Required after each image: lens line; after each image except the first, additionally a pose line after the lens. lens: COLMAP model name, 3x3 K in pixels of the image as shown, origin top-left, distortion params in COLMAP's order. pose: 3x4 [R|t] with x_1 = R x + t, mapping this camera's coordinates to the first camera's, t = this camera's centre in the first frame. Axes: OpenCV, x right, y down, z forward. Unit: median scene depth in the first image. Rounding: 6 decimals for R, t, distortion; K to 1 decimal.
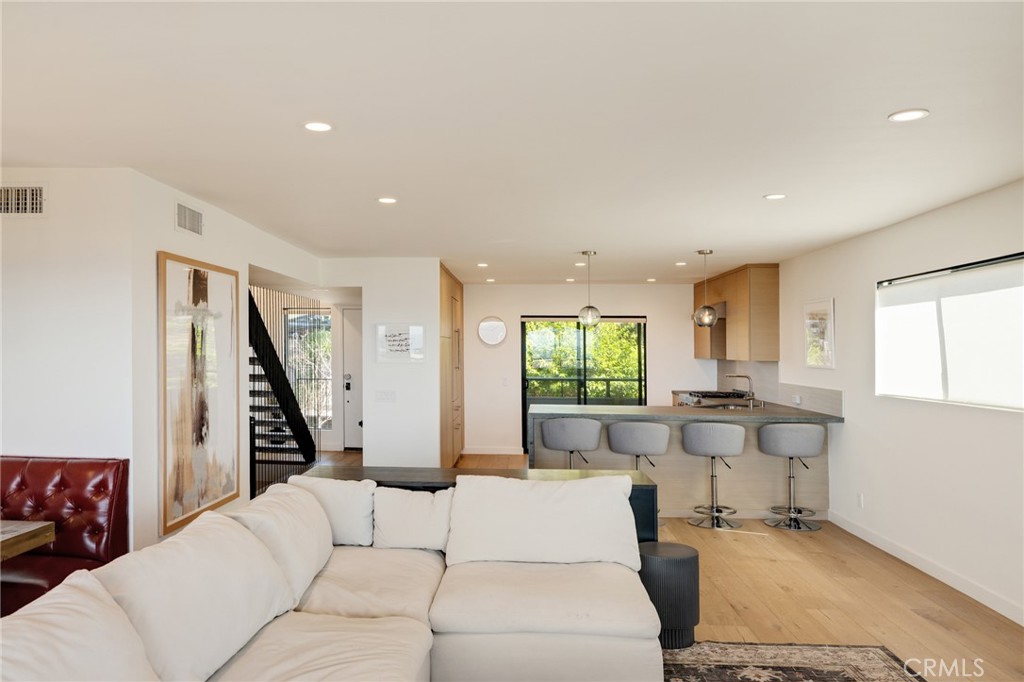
lens RADIAL K [[711.6, 0, 503.7], [0, 711.6, 346.3], [0, 0, 1]] dist [0.000343, 0.004385]
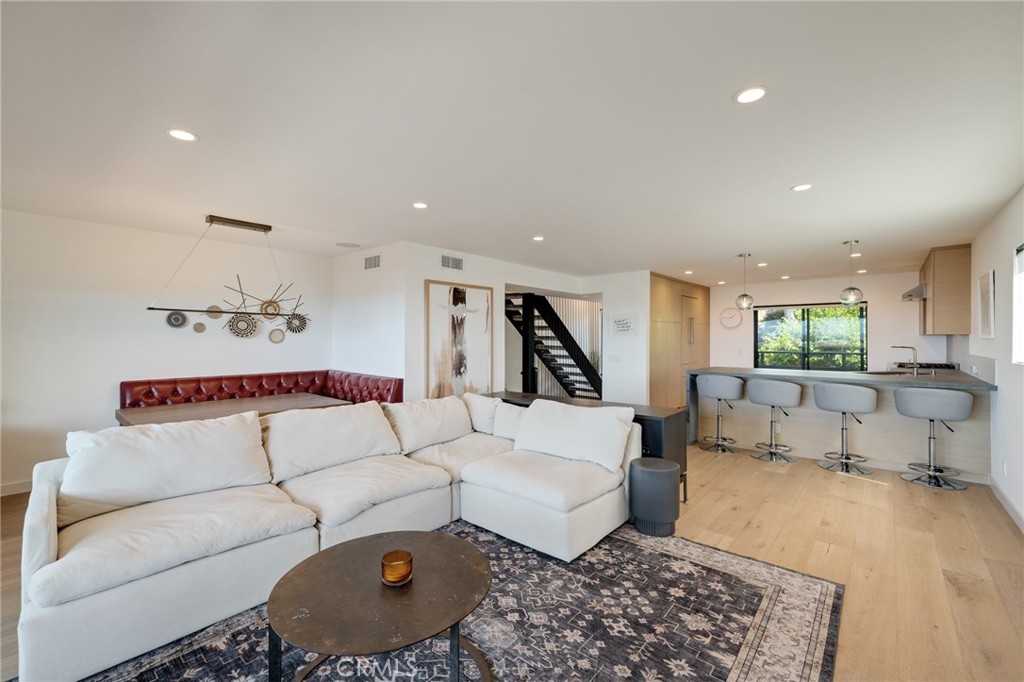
lens RADIAL K [[430.2, 0, 538.8], [0, 430.2, 333.9], [0, 0, 1]] dist [-0.001562, 0.001015]
pose [[0.807357, -0.015210, -0.589868, 0.364425], [0.012721, 0.999884, -0.008370, 0.026680], [0.589927, -0.000746, 0.807456, 0.133535]]
